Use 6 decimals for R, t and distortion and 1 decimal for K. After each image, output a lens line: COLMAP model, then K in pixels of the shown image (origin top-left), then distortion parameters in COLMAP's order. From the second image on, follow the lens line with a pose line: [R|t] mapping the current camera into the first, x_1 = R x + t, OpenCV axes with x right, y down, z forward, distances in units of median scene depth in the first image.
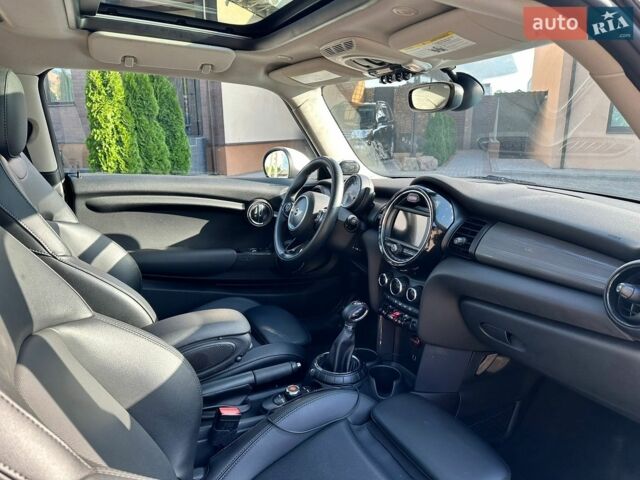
lens RADIAL K [[442.4, 0, 319.7], [0, 442.4, 240.2], [0, 0, 1]] dist [-0.035215, 0.004268]
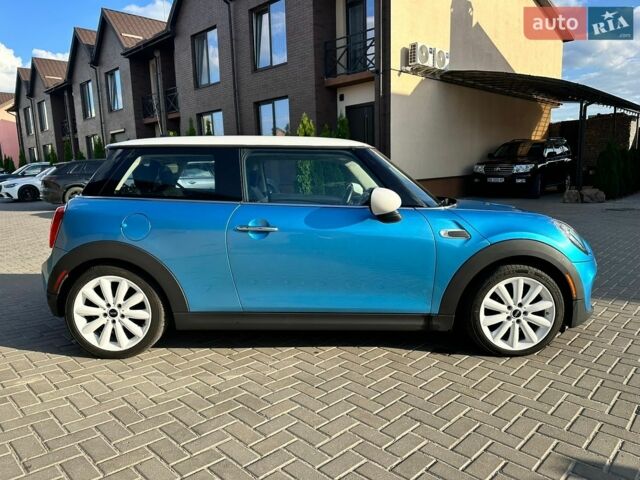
lens RADIAL K [[442.4, 0, 319.8], [0, 442.4, 241.8], [0, 0, 1]] dist [-0.035215, 0.004268]
pose [[0.902357, 0.026113, -0.430197, 0.208710], [-0.061156, 0.995821, -0.067832, 0.071862], [0.426628, 0.087517, 0.900183, -0.311395]]
